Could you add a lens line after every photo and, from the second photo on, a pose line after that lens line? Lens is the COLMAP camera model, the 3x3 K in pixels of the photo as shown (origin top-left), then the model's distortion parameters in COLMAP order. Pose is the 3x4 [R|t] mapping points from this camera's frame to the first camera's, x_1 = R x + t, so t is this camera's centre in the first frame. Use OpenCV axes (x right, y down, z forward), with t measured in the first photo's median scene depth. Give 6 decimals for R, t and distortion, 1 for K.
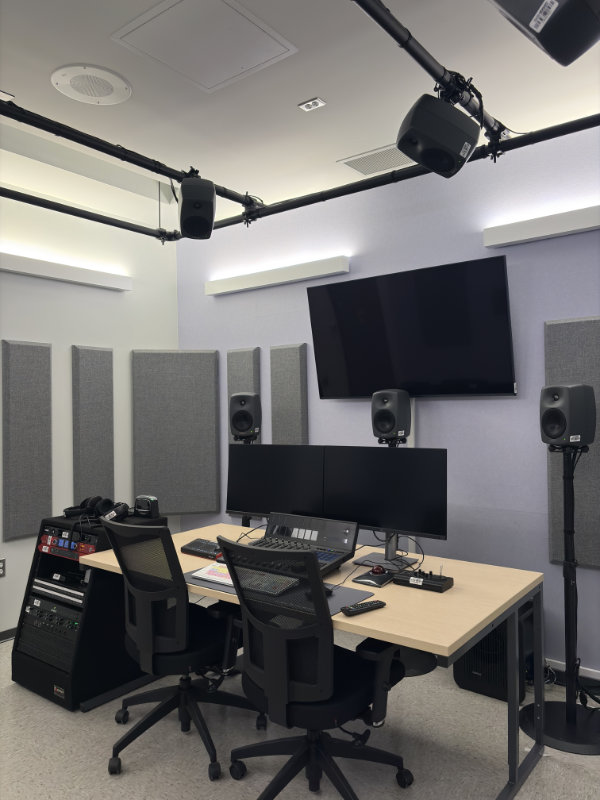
lens RADIAL K [[607.8, 0, 300.5], [0, 607.8, 400.2], [0, 0, 1]] dist [0.013933, 0.003167]
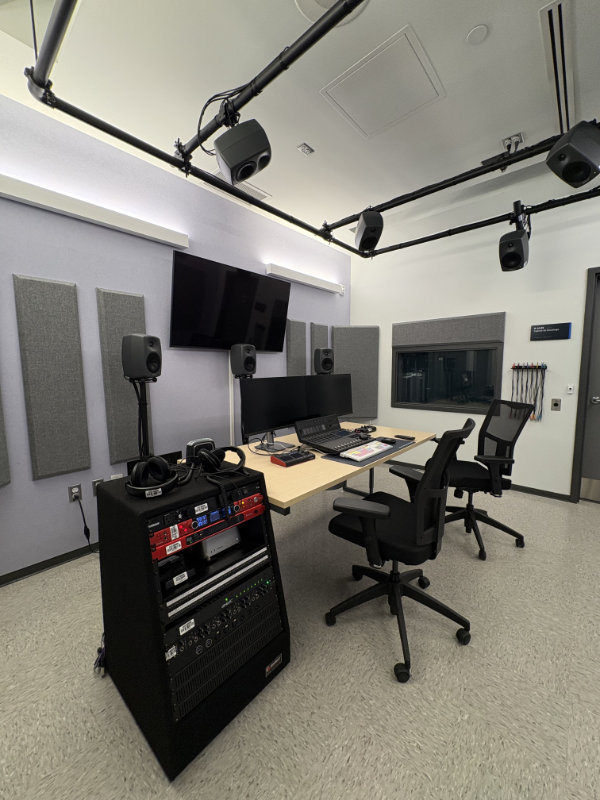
lens RADIAL K [[321.4, 0, 300.1], [0, 321.4, 400.4], [0, 0, 1]] dist [-0.000669, -0.000017]
pose [[0.066918, -0.084887, 0.994141, -0.746526], [-0.007174, 0.996308, 0.085555, 0.062507], [-0.997733, -0.012857, 0.066062, 0.866014]]
